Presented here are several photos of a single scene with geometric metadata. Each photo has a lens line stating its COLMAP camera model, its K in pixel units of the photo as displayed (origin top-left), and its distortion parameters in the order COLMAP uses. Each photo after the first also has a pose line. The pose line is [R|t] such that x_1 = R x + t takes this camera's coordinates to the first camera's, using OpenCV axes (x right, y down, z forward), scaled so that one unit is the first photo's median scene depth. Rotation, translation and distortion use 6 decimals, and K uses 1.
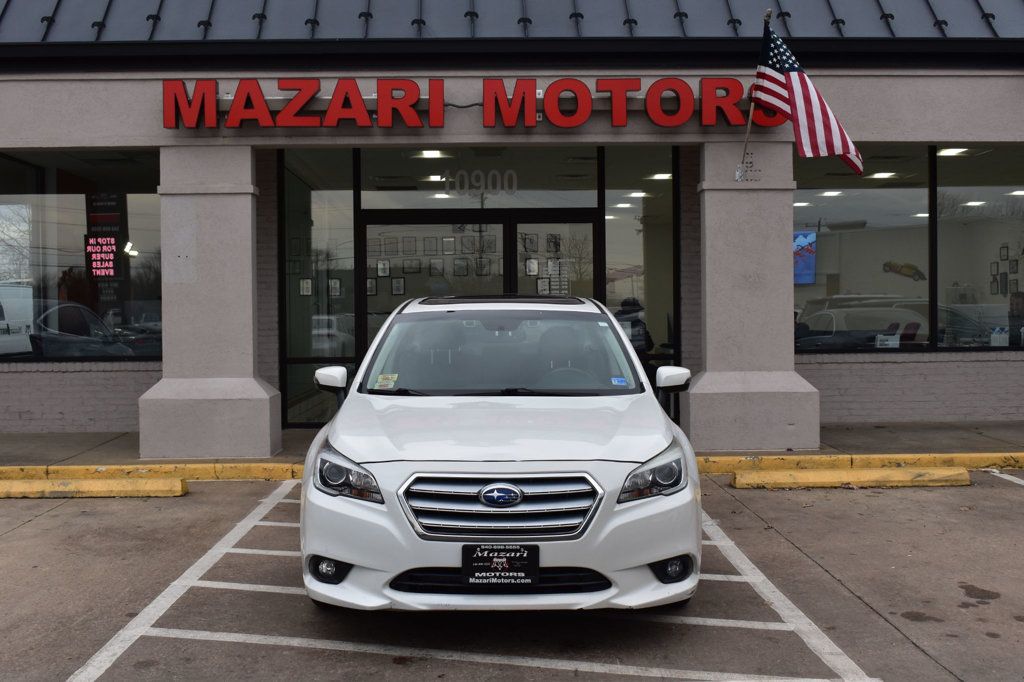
lens RADIAL K [[1260.3, 0, 517.8], [0, 1260.3, 344.2], [0, 0, 1]] dist [-0.045564, 0.000000]
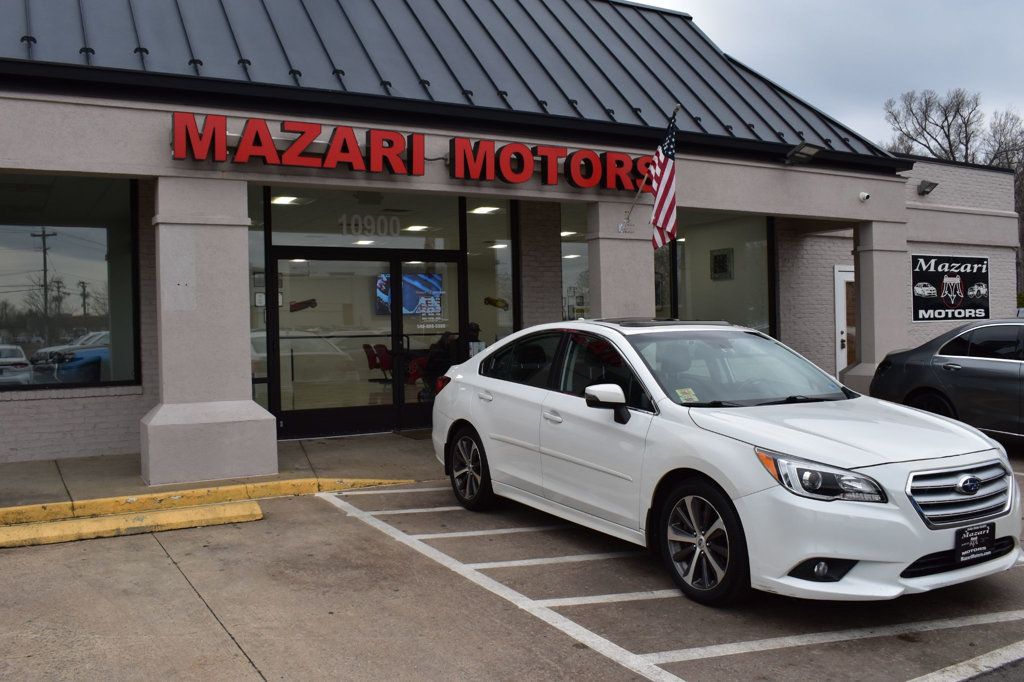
lens RADIAL K [[921.6, 0, 516.0], [0, 921.6, 326.4], [0, 0, 1]] dist [-0.074414, 0.007278]
pose [[0.878684, -0.007938, 0.477337, -0.384335], [0.024915, 0.999262, -0.029247, -0.006933], [-0.476752, 0.037592, 0.878233, 0.217698]]
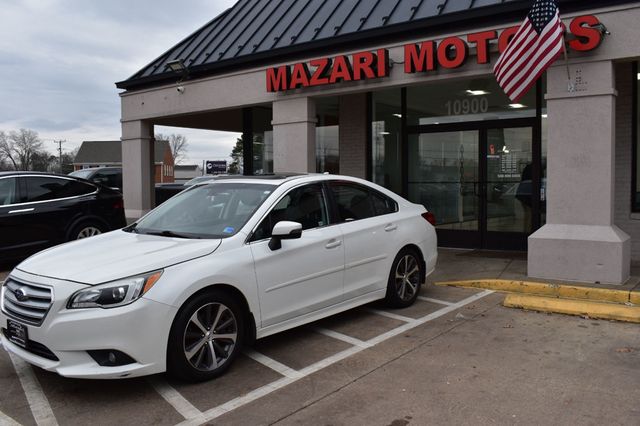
lens RADIAL K [[576.0, 0, 320.7], [0, 576.0, 216.0], [0, 0, 1]] dist [-0.074414, 0.007278]
pose [[0.769443, 0.038048, -0.637581, 0.378643], [-0.014946, 0.999023, 0.041579, -0.011164], [0.638540, -0.022463, 0.769260, 0.326162]]
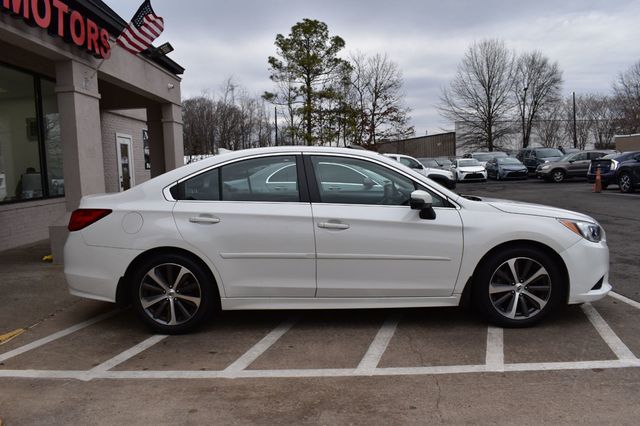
lens RADIAL K [[506.3, 0, 325.4], [0, 506.3, 211.7], [0, 0, 1]] dist [-0.080949, -0.001860]
pose [[0.014826, -0.077406, 0.996889, -0.455556], [0.063280, 0.995073, 0.076324, -0.004905], [-0.997886, 0.061952, 0.019651, 0.706434]]
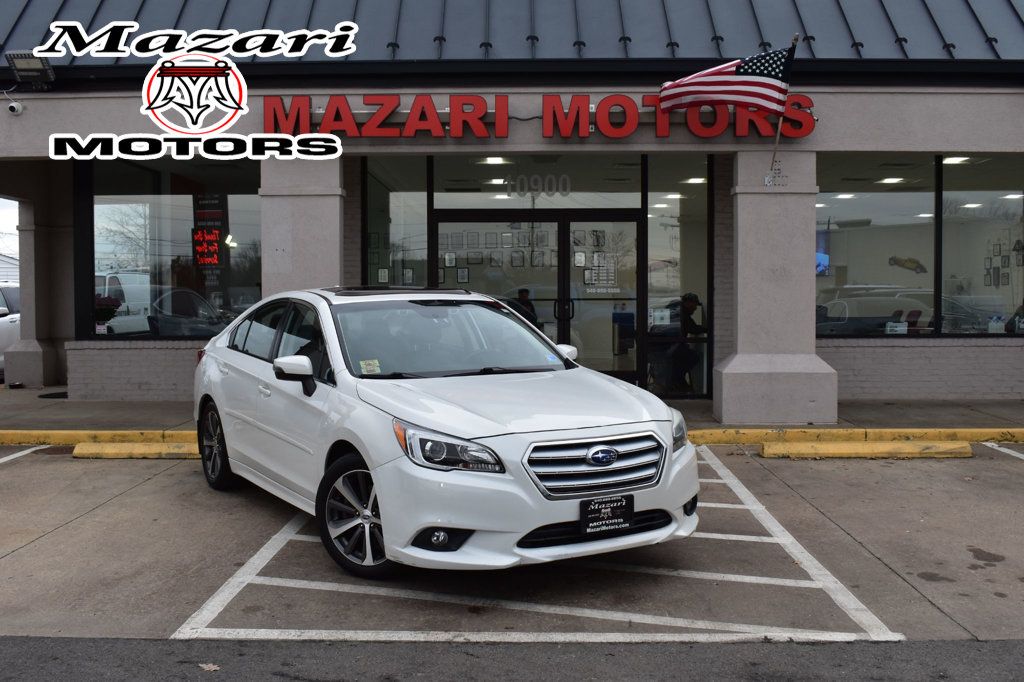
lens RADIAL K [[1095.8, 0, 516.7], [0, 1095.8, 342.0], [0, 0, 1]] dist [-0.065735, 0.000000]
pose [[0.999099, 0.008542, -0.041565, -0.008018], [-0.007883, 0.999841, 0.015985, -0.003168], [0.041695, -0.015643, 0.999008, 0.009470]]
